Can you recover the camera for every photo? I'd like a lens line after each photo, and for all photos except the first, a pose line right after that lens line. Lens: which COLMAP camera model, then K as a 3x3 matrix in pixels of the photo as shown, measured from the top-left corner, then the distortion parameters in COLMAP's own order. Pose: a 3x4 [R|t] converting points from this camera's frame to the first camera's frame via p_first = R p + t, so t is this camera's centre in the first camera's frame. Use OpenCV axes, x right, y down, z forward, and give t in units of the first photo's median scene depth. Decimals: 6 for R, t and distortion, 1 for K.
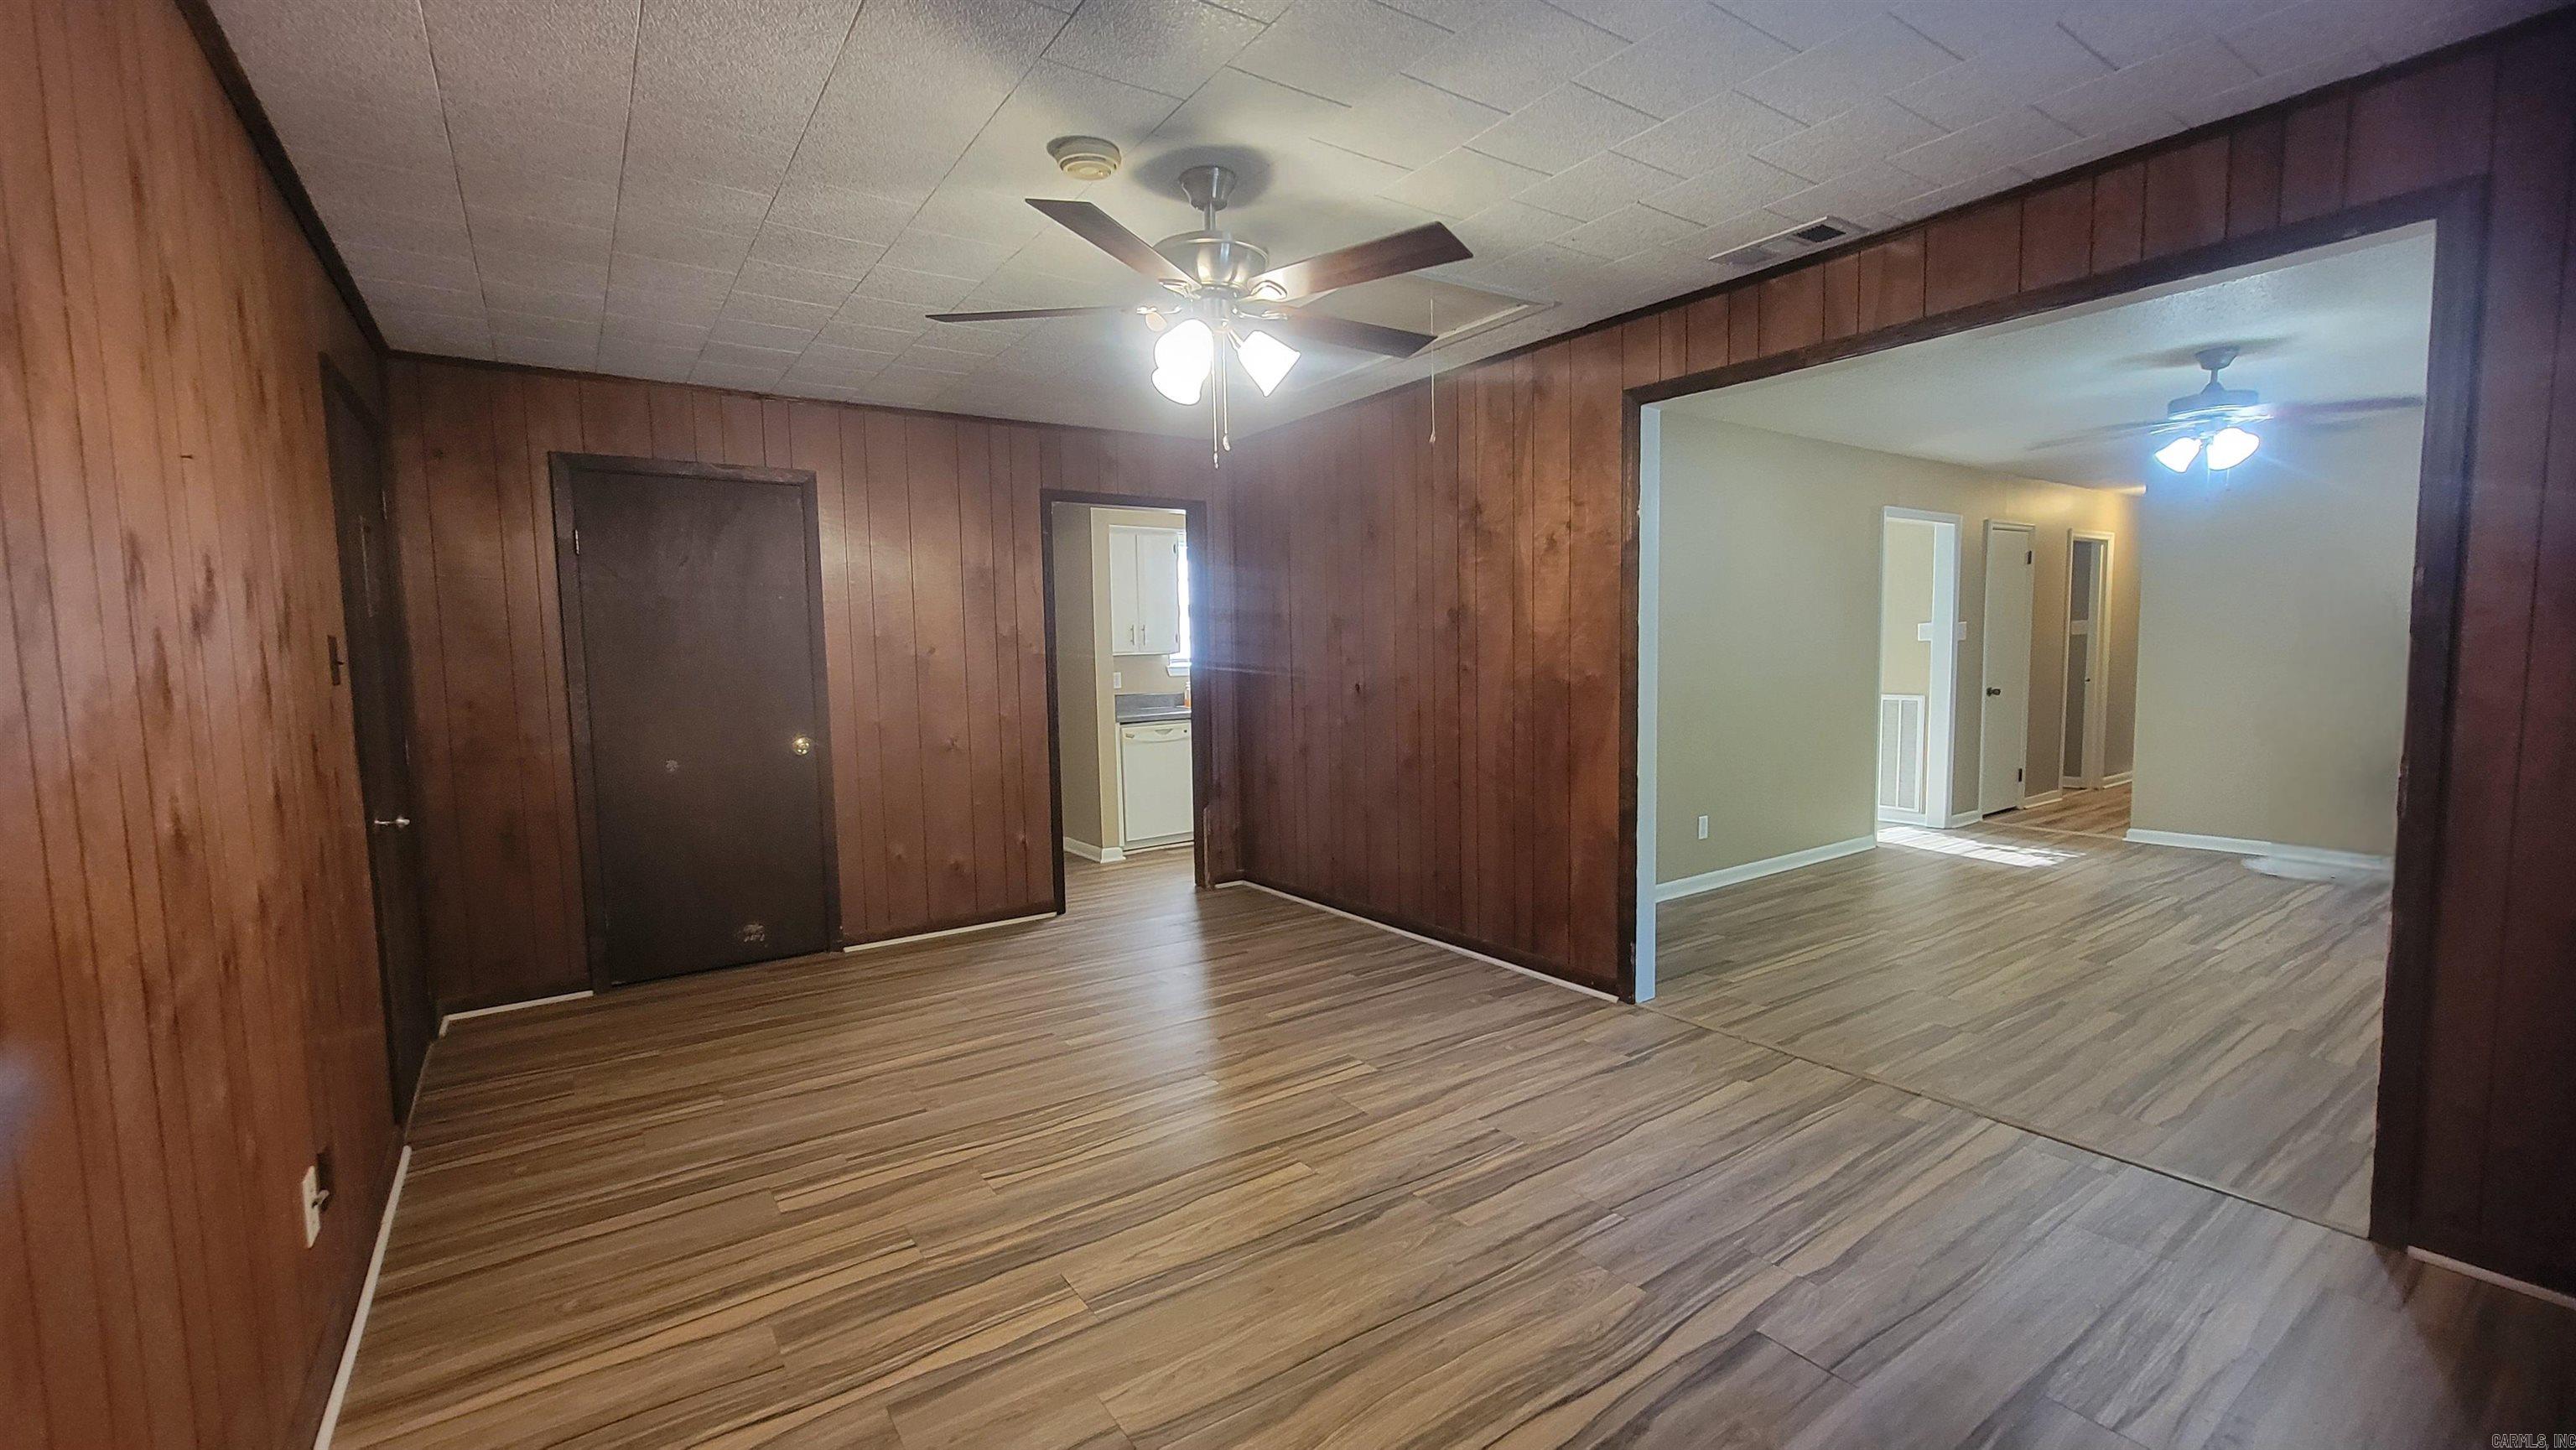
lens RADIAL K [[1058.3, 0, 1279.8], [0, 1058.3, 727.8], [0, 0, 1]] dist [-0.005909, 0.002808]
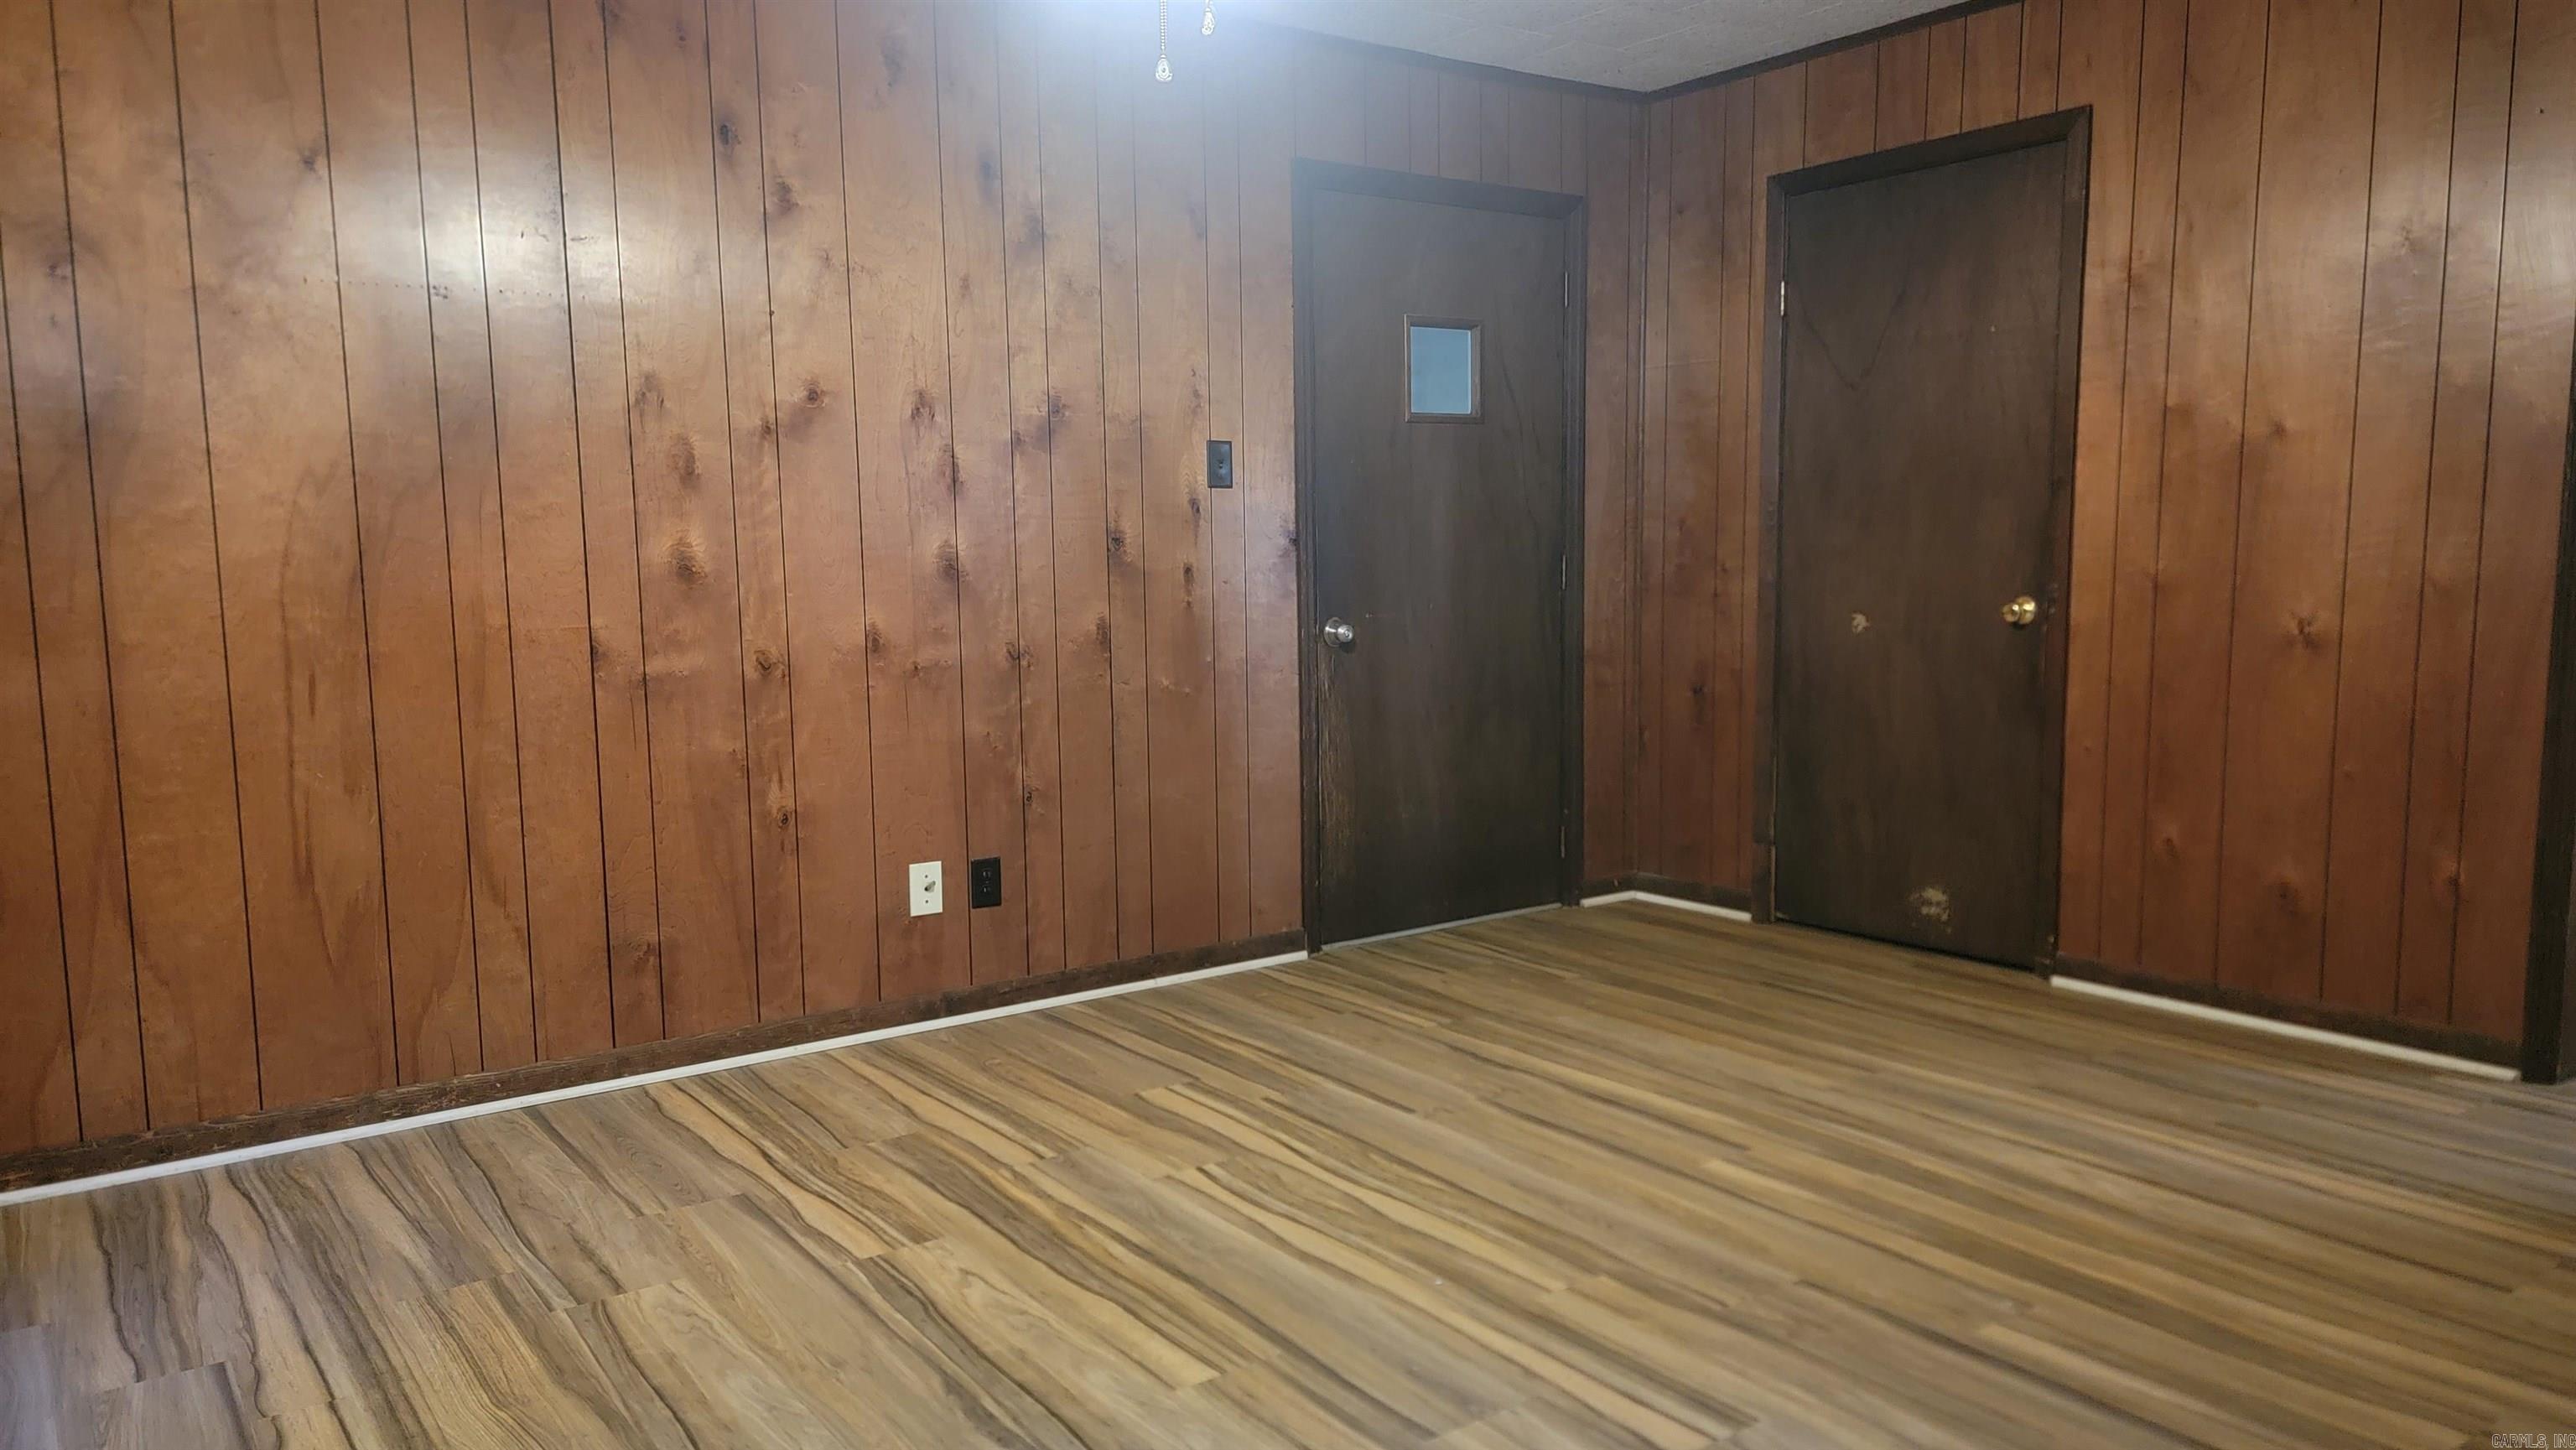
lens RADIAL K [[1785.7, 0, 1327.2], [0, 1785.7, 699.6], [0, 0, 1]] dist [0.069250, -0.036148]
pose [[0.031358, 0.108932, -0.993554, 0.818546], [-0.064330, 0.992202, 0.106754, -0.022628], [0.997436, 0.060568, 0.038121, 0.926580]]
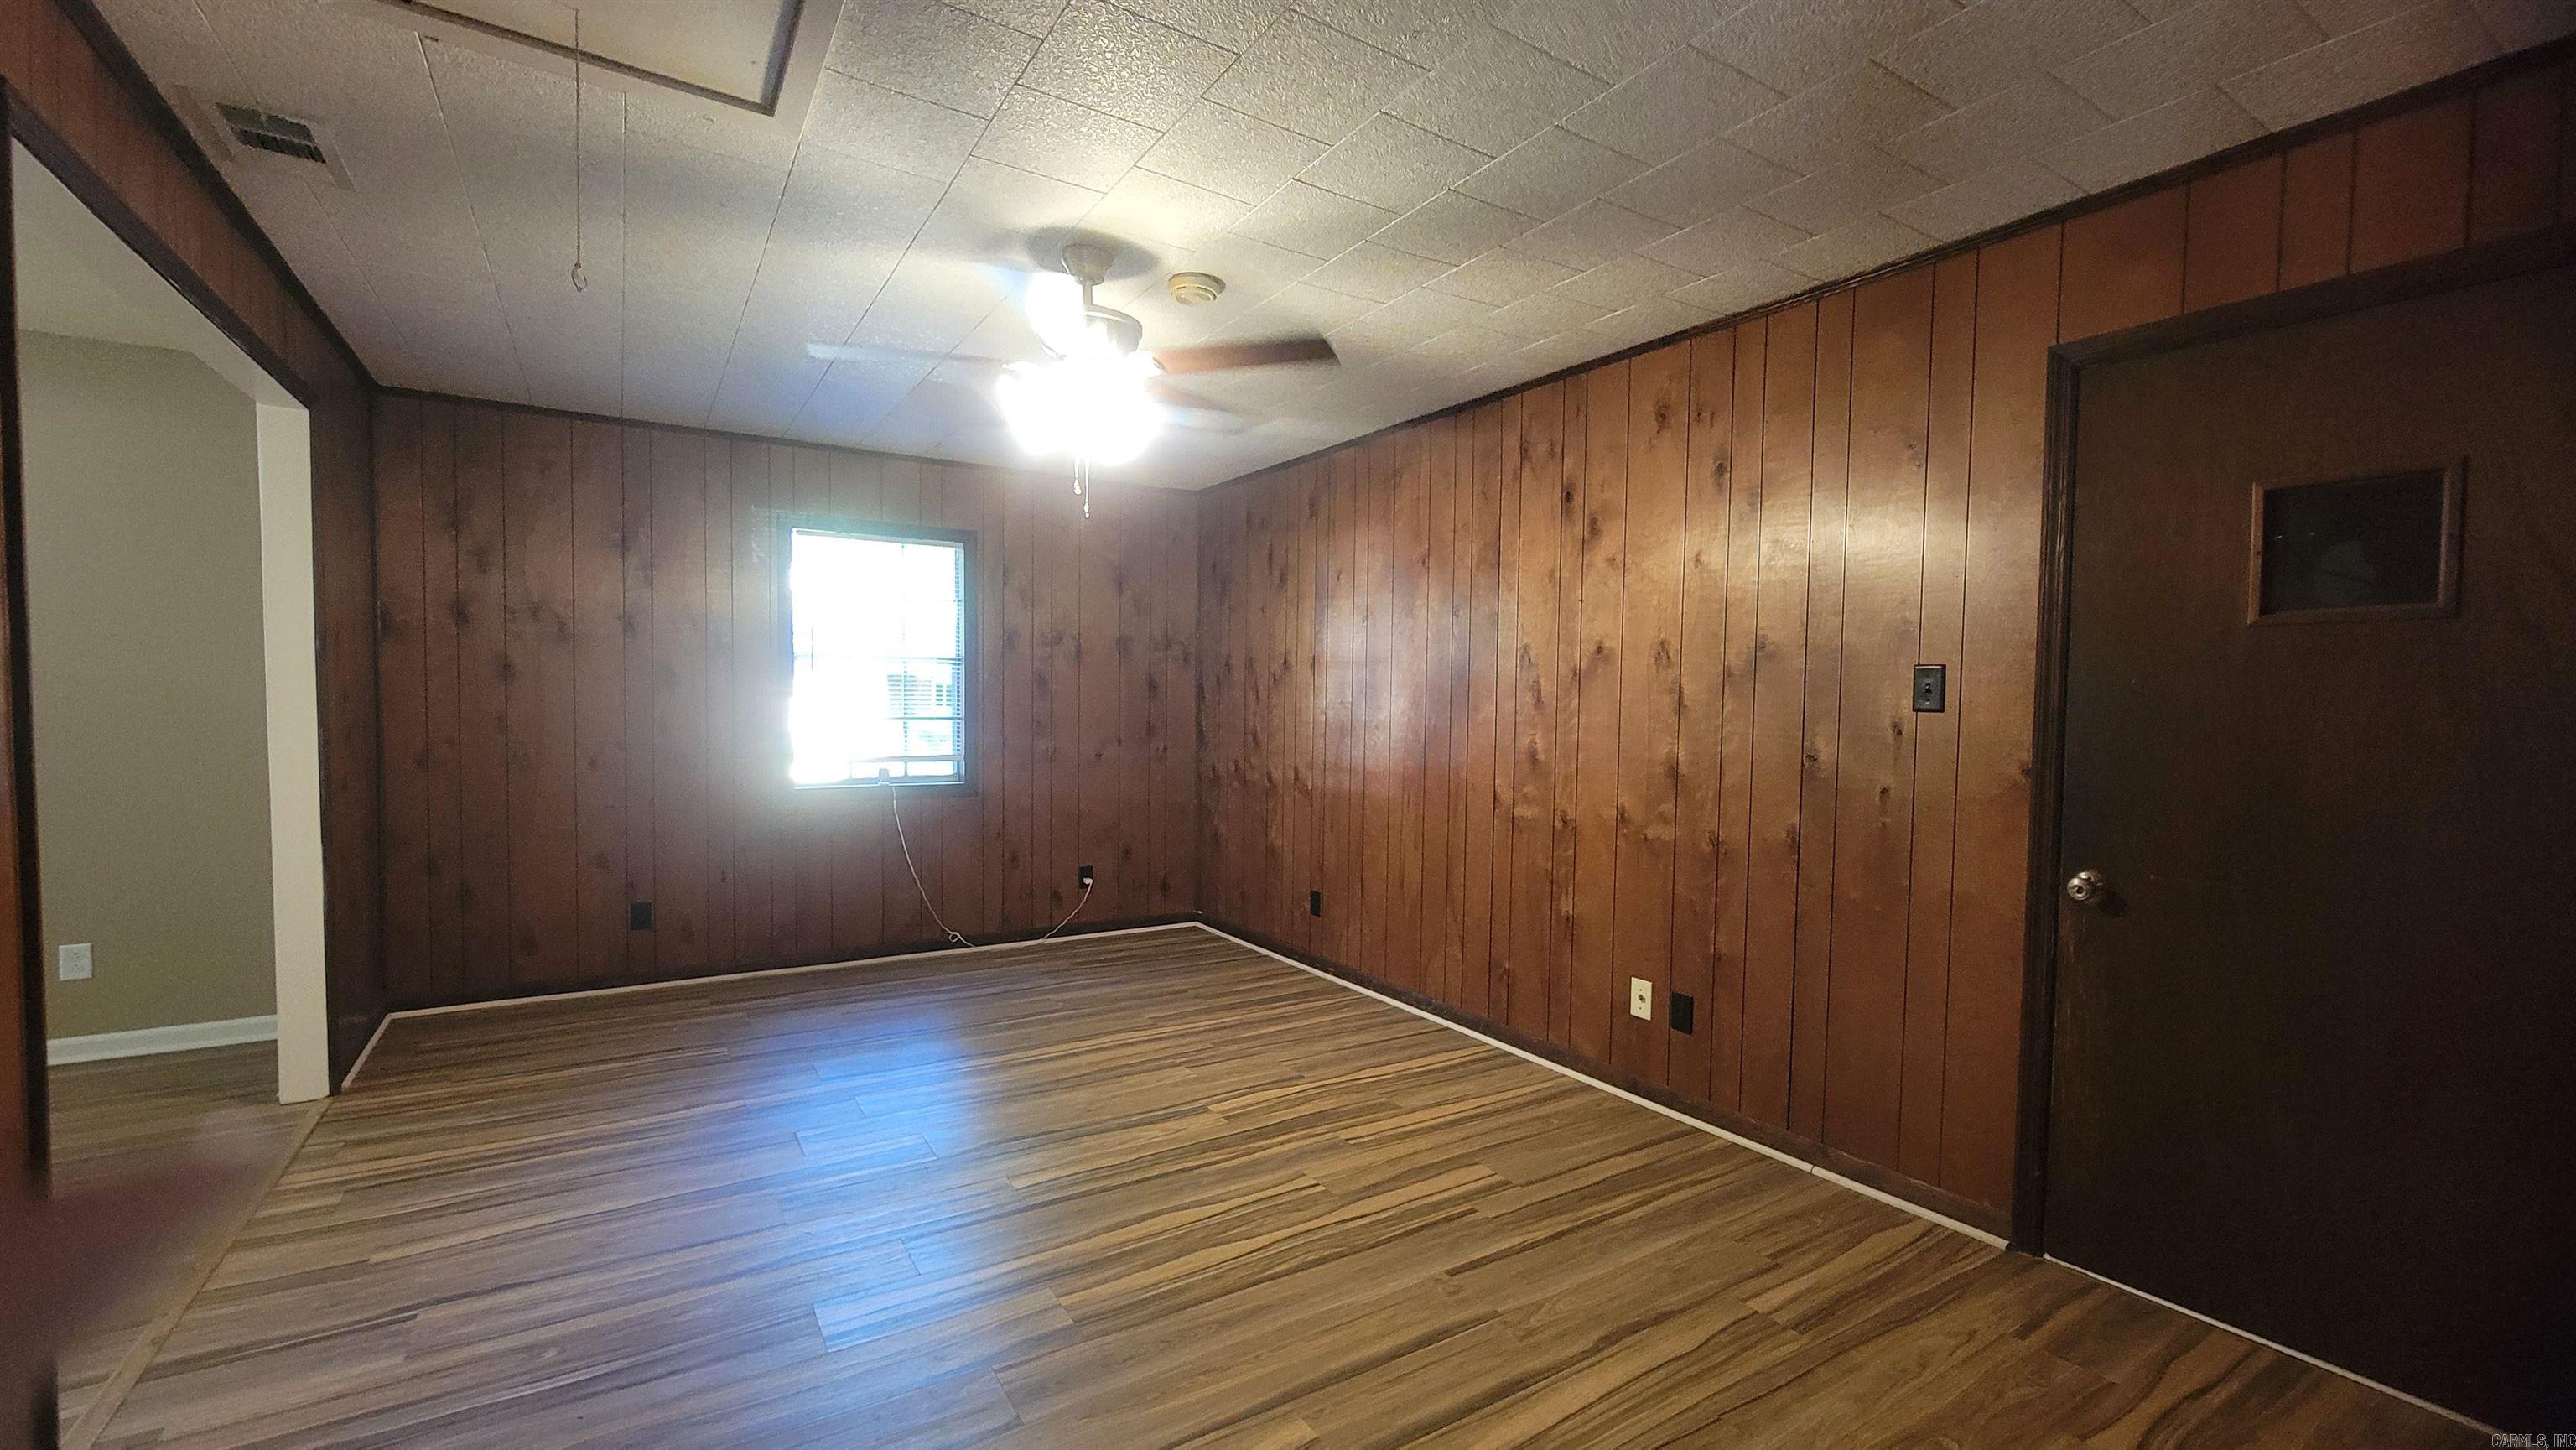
lens RADIAL K [[1058.3, 0, 1289.5], [0, 1058.3, 698.3], [0, 0, 1]] dist [-0.005909, 0.002808]
pose [[-0.999377, 0.007955, 0.034391, -0.262892], [0.010554, 0.997046, 0.076074, -0.123299], [-0.033684, 0.076389, -0.996509, 1.826512]]
